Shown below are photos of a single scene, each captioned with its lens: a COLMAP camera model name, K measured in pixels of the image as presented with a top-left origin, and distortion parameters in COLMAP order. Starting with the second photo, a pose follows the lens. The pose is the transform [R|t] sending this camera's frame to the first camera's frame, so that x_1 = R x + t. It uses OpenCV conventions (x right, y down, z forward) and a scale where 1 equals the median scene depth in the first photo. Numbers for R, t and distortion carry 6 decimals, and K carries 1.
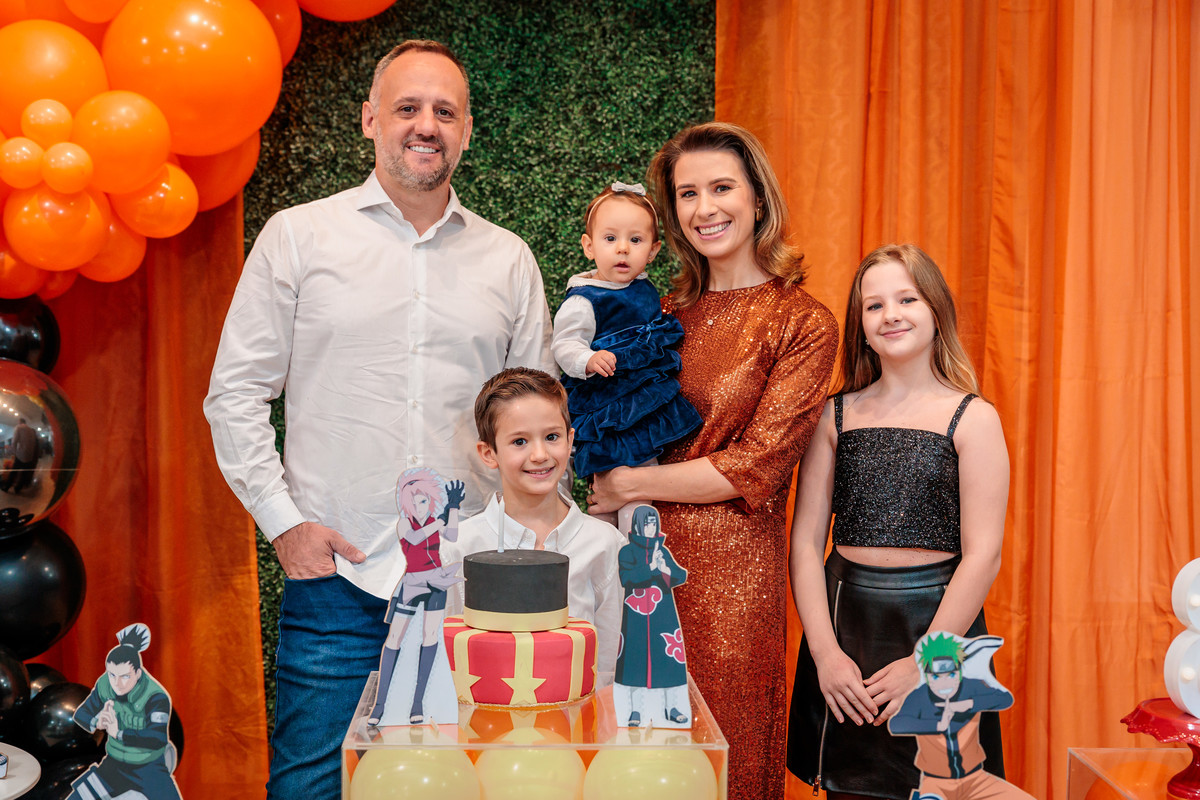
lens RADIAL K [[1627.3, 0, 547.7], [0, 1627.3, 480.9], [0, 0, 1]] dist [0.037314, 0.000000]
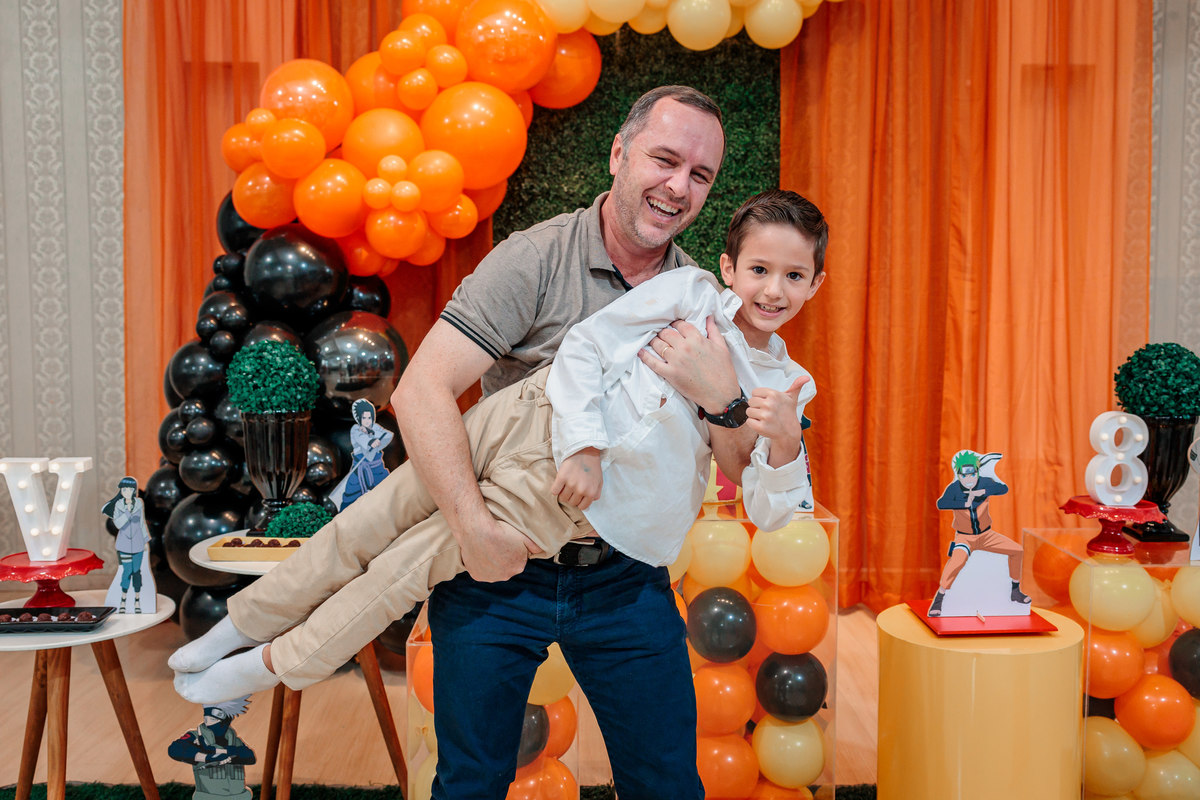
lens RADIAL K [[1041.8, 0, 622.0], [0, 1041.8, 405.0], [0, 0, 1]] dist [0.024611, -0.018156]
pose [[0.999976, -0.006365, 0.002549, -0.060661], [0.006370, 0.999978, -0.001960, 0.020375], [-0.002537, 0.001976, 0.999995, -0.053909]]
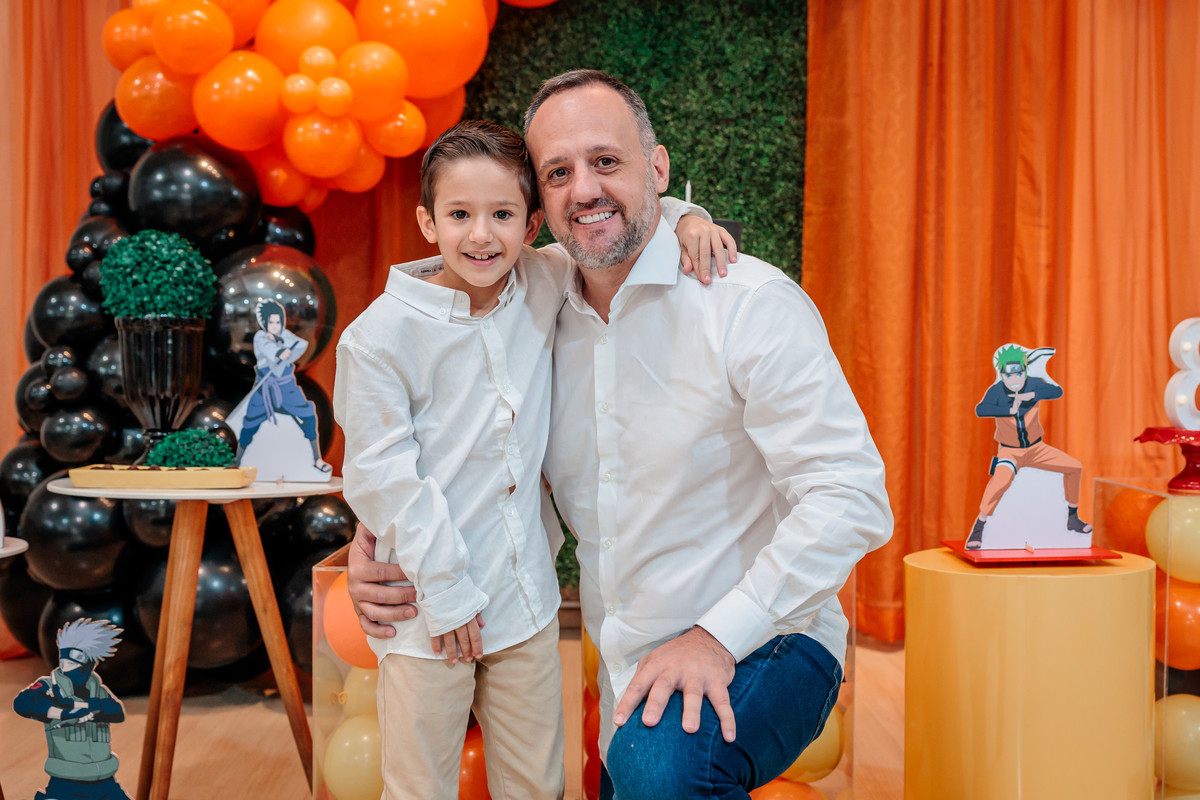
lens RADIAL K [[1348.0, 0, 650.4], [0, 1348.0, 430.7], [0, 0, 1]] dist [0.029416, 0.000000]
pose [[0.999850, -0.002733, 0.017105, -0.043565], [0.003391, 0.999252, -0.038516, 0.098840], [-0.016987, 0.038568, 0.999112, -0.077194]]
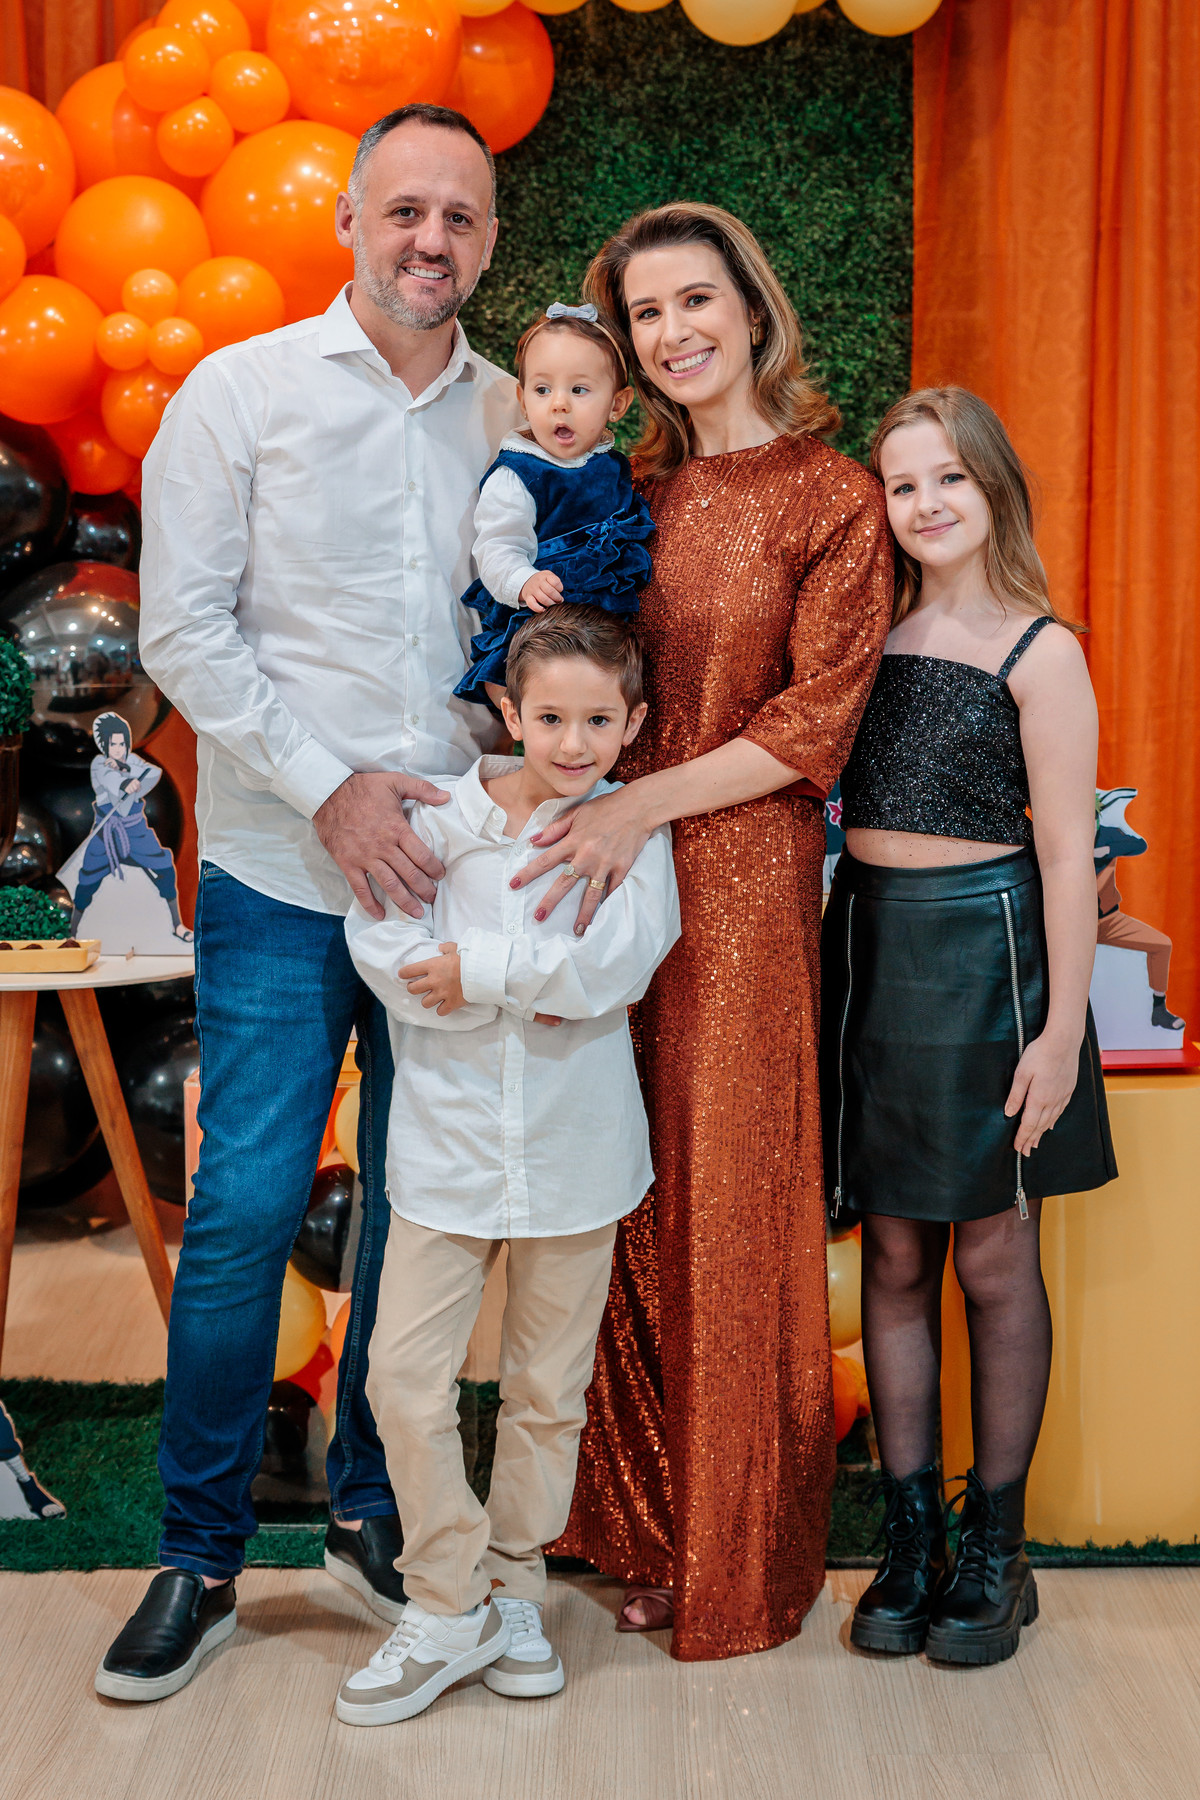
lens RADIAL K [[2655.1, 0, 631.3], [0, 2655.1, 864.5], [0, 0, 1]] dist [0.043844, 0.000000]
pose [[0.999412, -0.010949, -0.032500, 0.000126], [0.011857, 0.999541, 0.027886, 0.043414], [0.032179, -0.028255, 0.999083, -0.362733]]
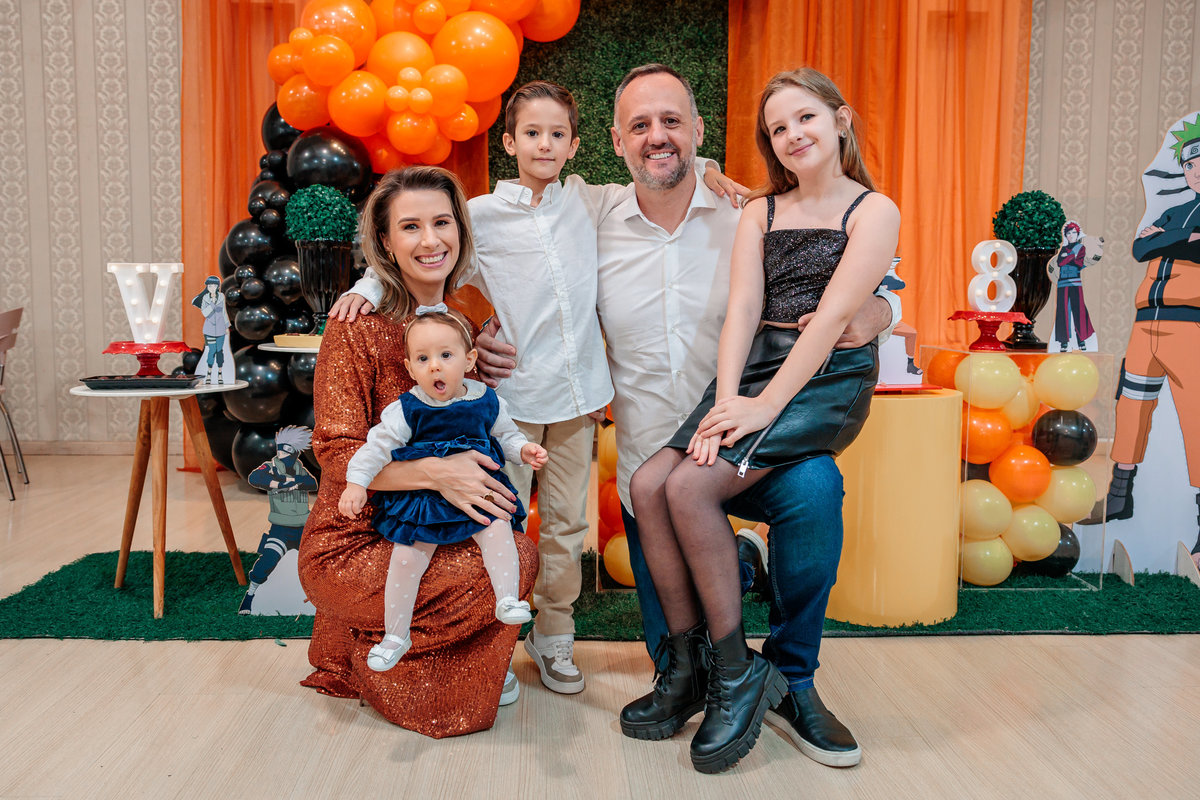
lens RADIAL K [[918.9, 0, 598.0], [0, 918.9, 375.9], [0, 0, 1]] dist [0.007416, 0.001017]
pose [[0.999903, -0.003318, 0.013524, -0.071073], [0.003297, 0.999993, 0.001548, 0.119034], [-0.013529, -0.001503, 0.999907, -0.117246]]
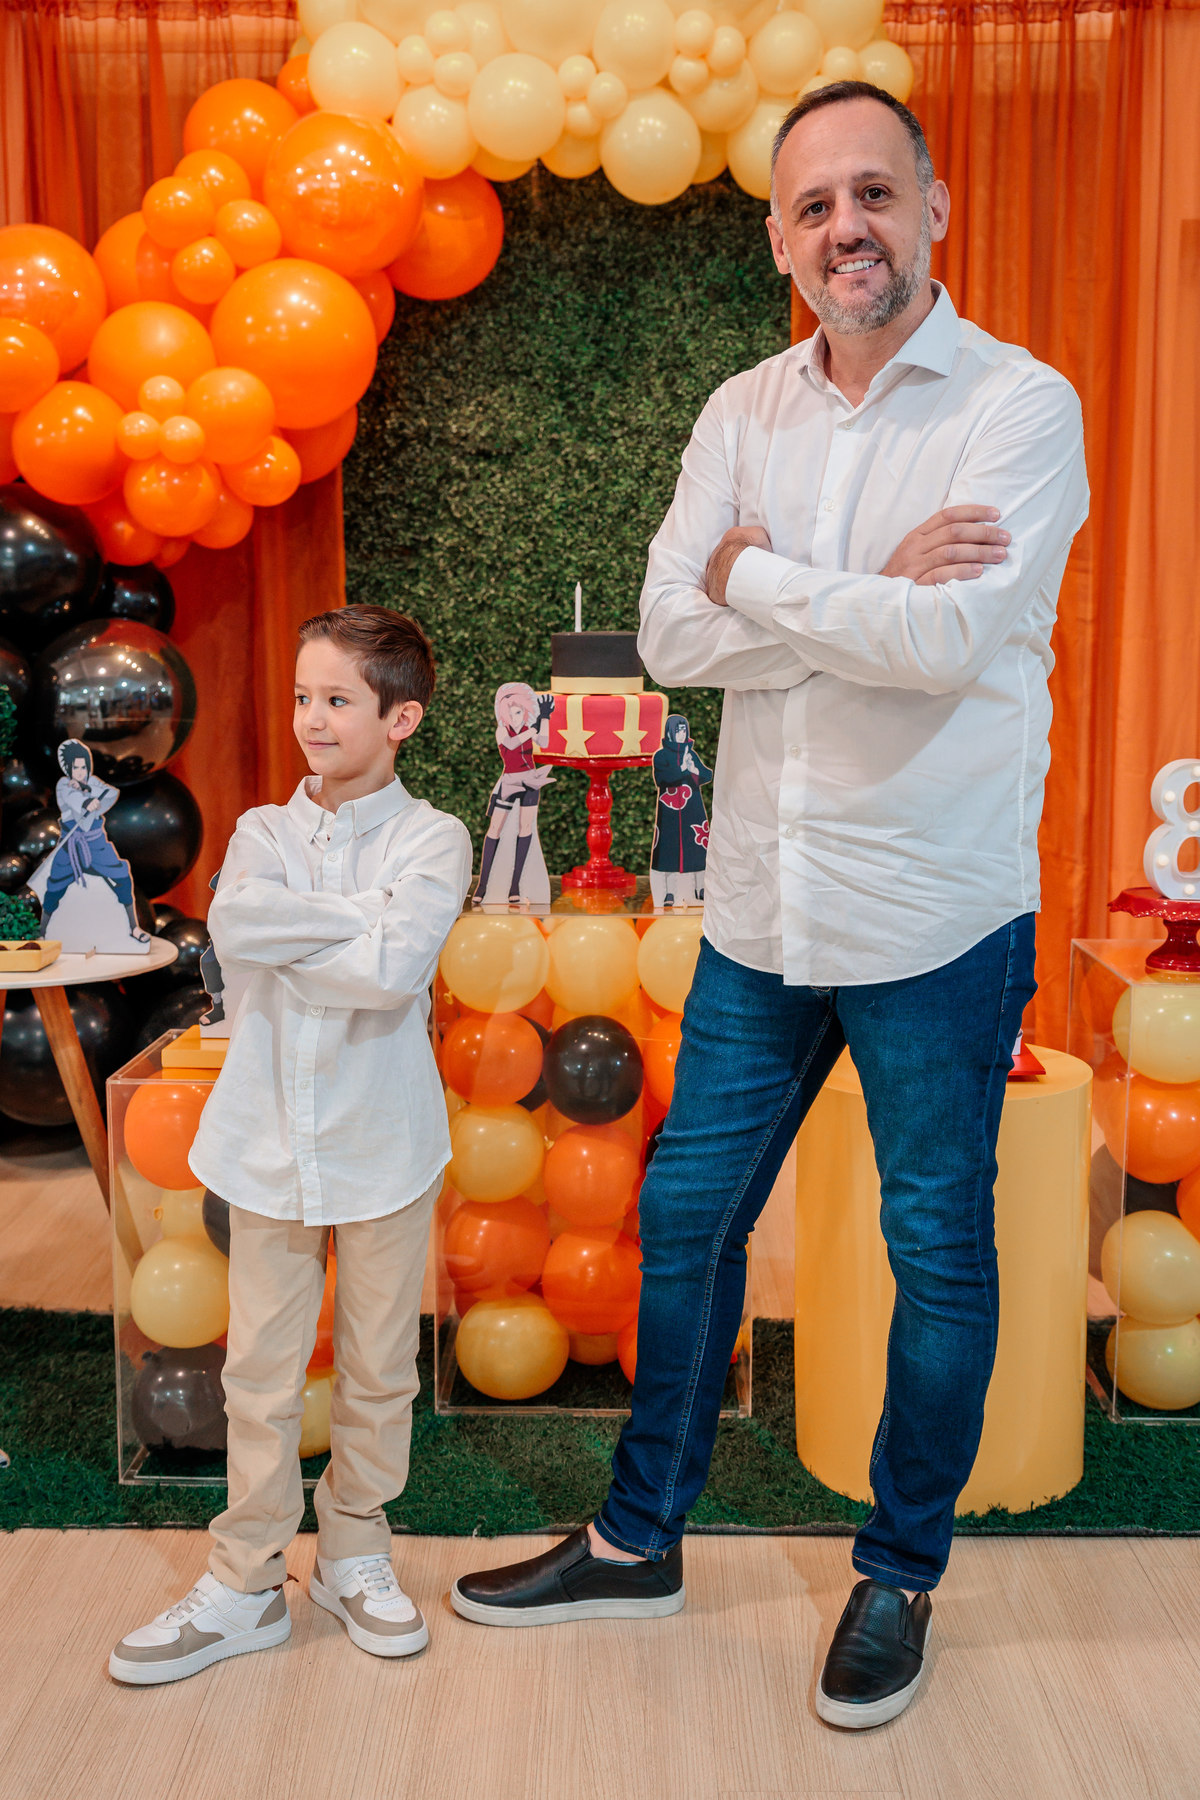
lens RADIAL K [[1719.7, 0, 600.3], [0, 1719.7, 888.3], [0, 0, 1]] dist [0.044645, 0.000000]
pose [[0.999290, -0.001637, -0.037631, 0.022043], [0.003605, 0.998626, 0.052283, 0.037893], [0.037494, -0.052382, 0.997923, -0.122799]]
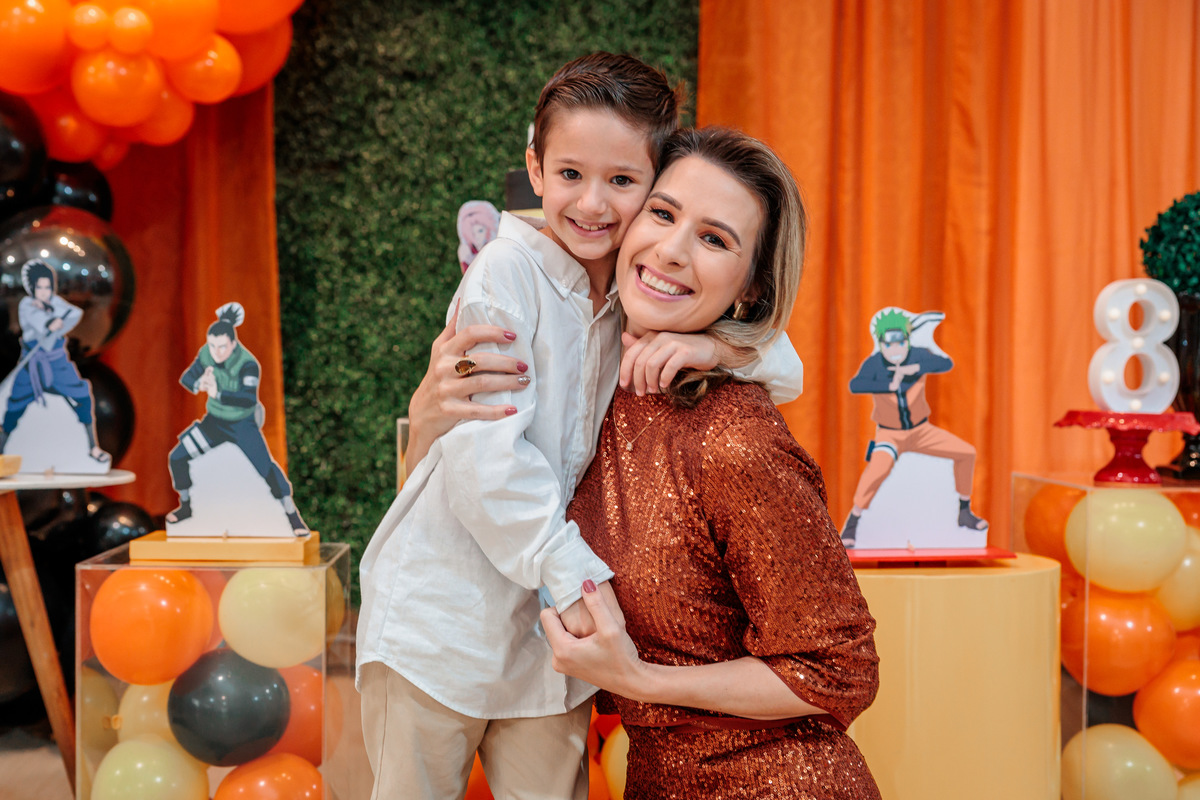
lens RADIAL K [[1634.0, 0, 524.0], [0, 1634.0, 441.4], [0, 0, 1]] dist [0.097194, 0.000000]
pose [[0.999993, -0.002229, -0.002906, -0.014149], [0.002099, 0.999034, -0.043892, 0.114060], [0.003001, 0.043886, 0.999032, -0.103029]]
